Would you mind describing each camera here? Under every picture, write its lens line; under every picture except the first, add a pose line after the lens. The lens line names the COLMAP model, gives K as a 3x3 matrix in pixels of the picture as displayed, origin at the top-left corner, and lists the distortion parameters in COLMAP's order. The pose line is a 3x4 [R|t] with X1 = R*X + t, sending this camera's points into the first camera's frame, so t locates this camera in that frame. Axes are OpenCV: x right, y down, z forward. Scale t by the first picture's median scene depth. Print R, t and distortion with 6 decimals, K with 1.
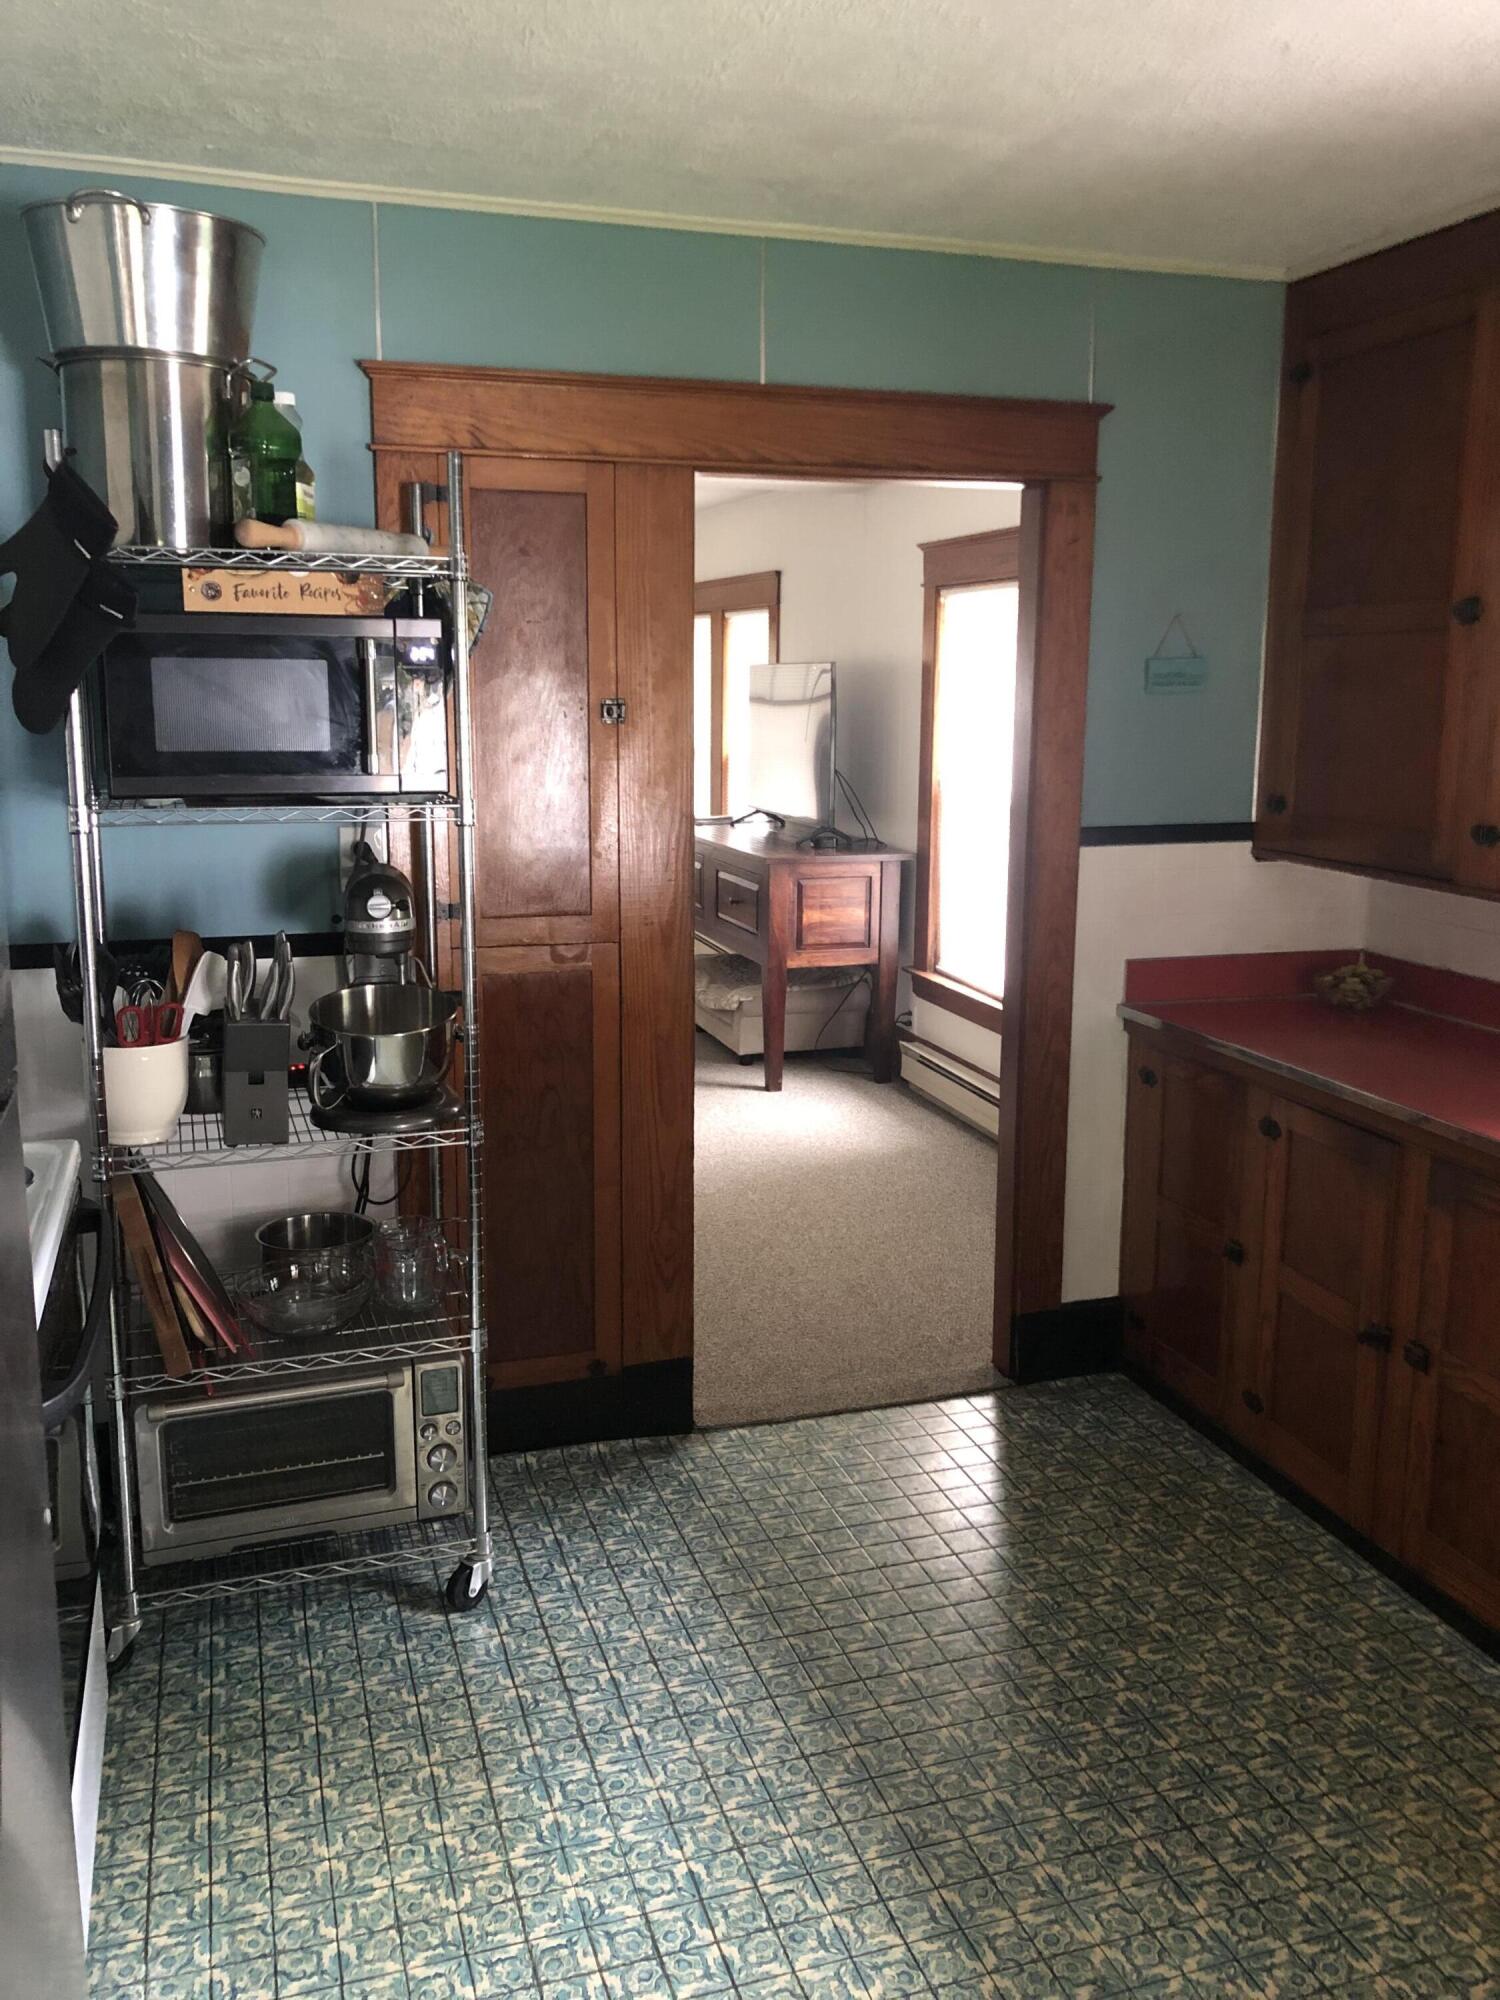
lens RADIAL K [[1638.6, 0, 754.4], [0, 1638.6, 995.1], [0, 0, 1]] dist [0.035381, -0.009296]
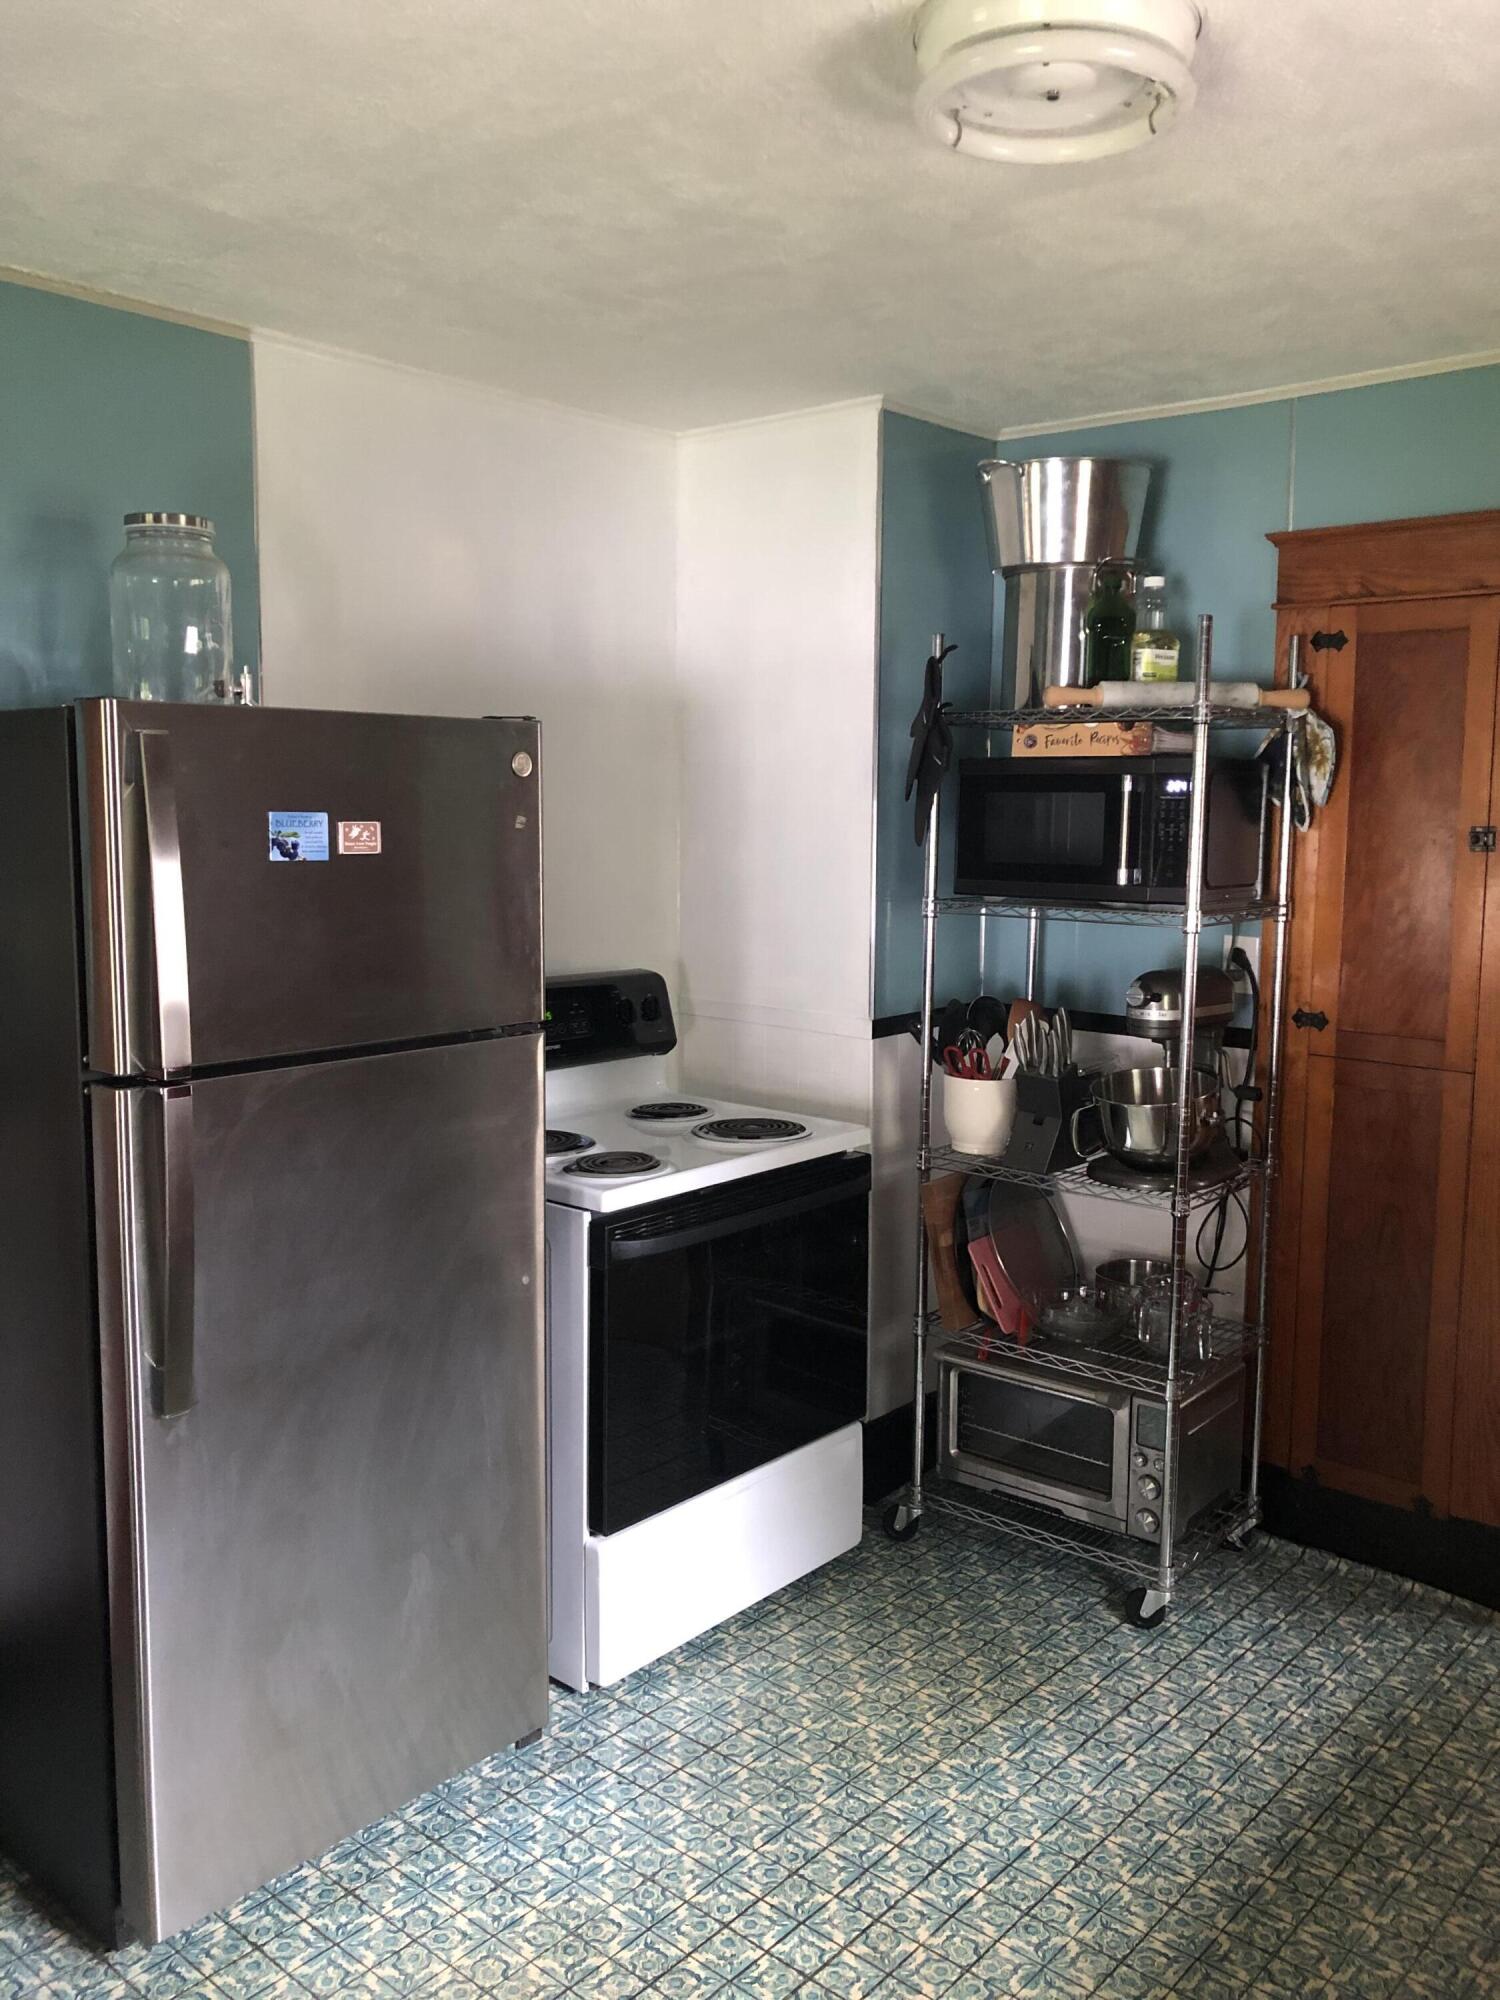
lens RADIAL K [[1638.6, 0, 752.4], [0, 1638.6, 1004.7], [0, 0, 1]] dist [0.035381, -0.009296]
pose [[0.521482, 0.108945, -0.846279, 0.649397], [-0.164838, 0.985995, 0.025357, -0.033273], [0.837189, 0.126276, 0.532137, 0.139042]]
